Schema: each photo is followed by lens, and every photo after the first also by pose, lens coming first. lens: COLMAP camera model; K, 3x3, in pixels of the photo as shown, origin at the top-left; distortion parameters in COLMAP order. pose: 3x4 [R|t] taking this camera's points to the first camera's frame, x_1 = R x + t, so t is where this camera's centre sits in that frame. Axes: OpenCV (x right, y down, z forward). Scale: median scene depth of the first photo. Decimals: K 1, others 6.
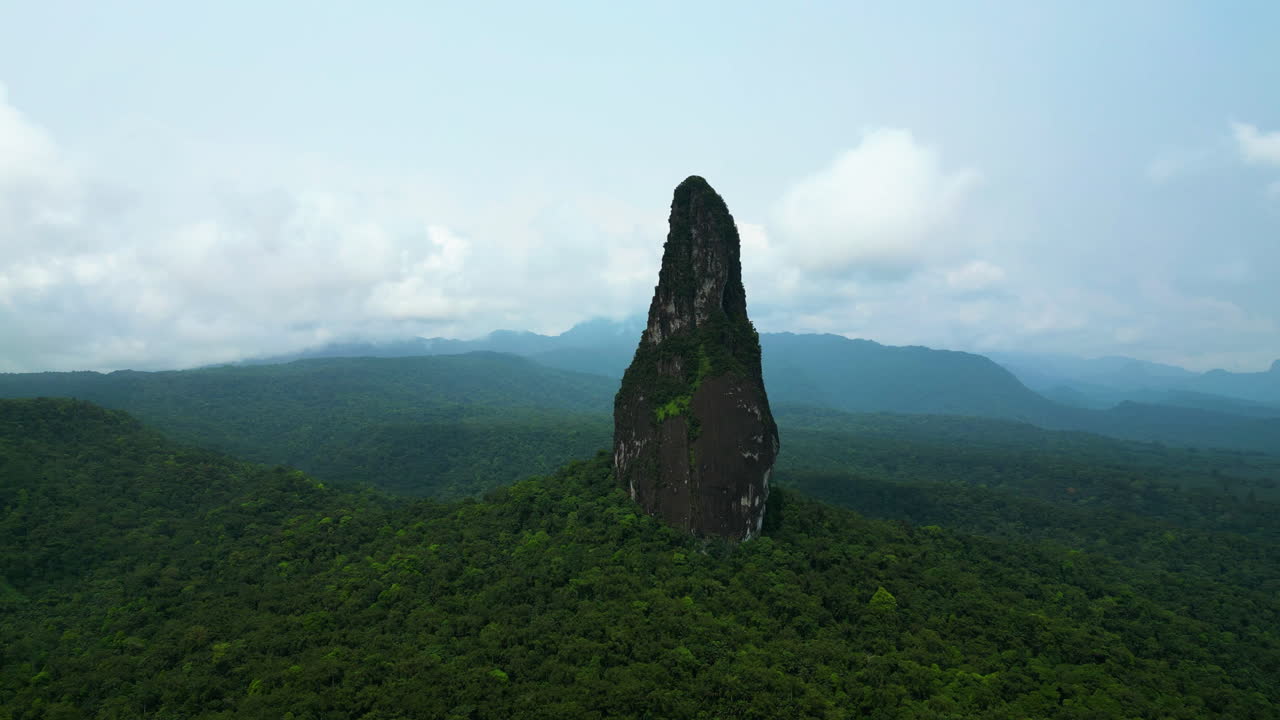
lens RADIAL K [[939.6, 0, 640.0], [0, 939.6, 360.0], [0, 0, 1]] dist [0.070012, -0.074864]
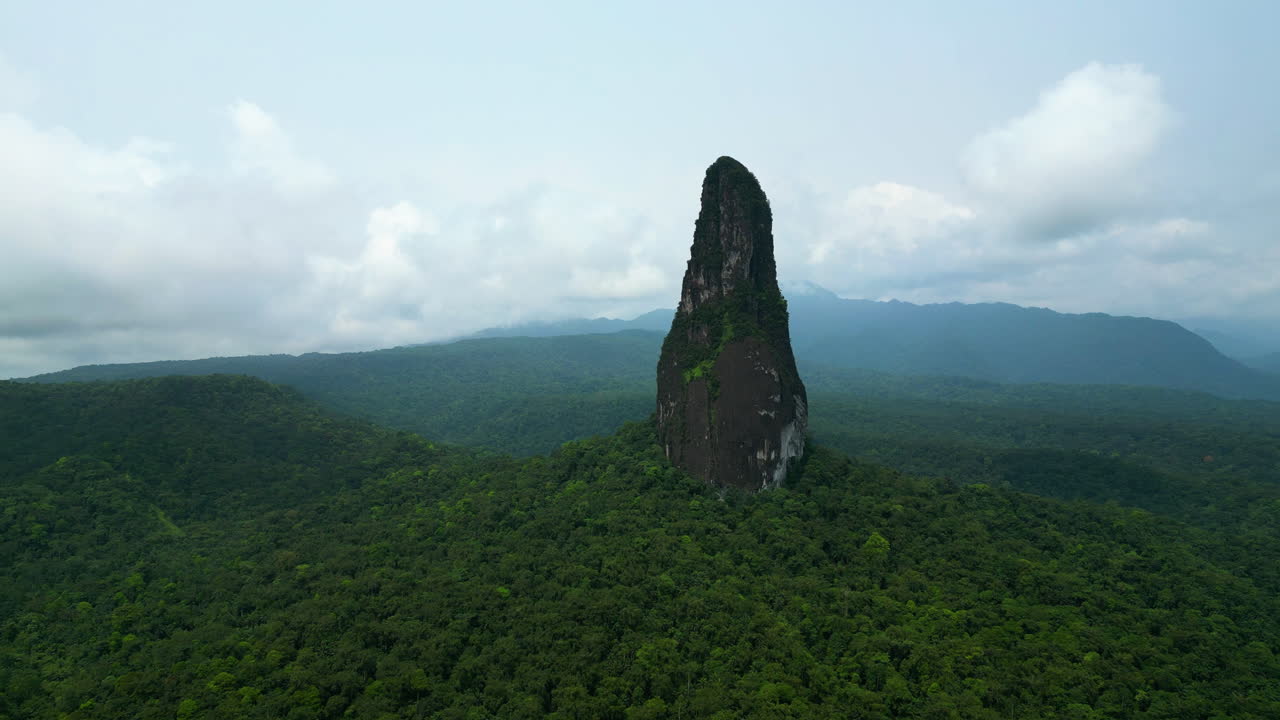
lens RADIAL K [[939.6, 0, 640.0], [0, 939.6, 360.0], [0, 0, 1]] dist [0.070012, -0.074864]
pose [[0.982755, -0.016607, -0.184165, 0.169358], [0.021072, 0.999529, 0.022318, 0.012060], [0.183708, -0.025814, 0.982642, -0.091264]]
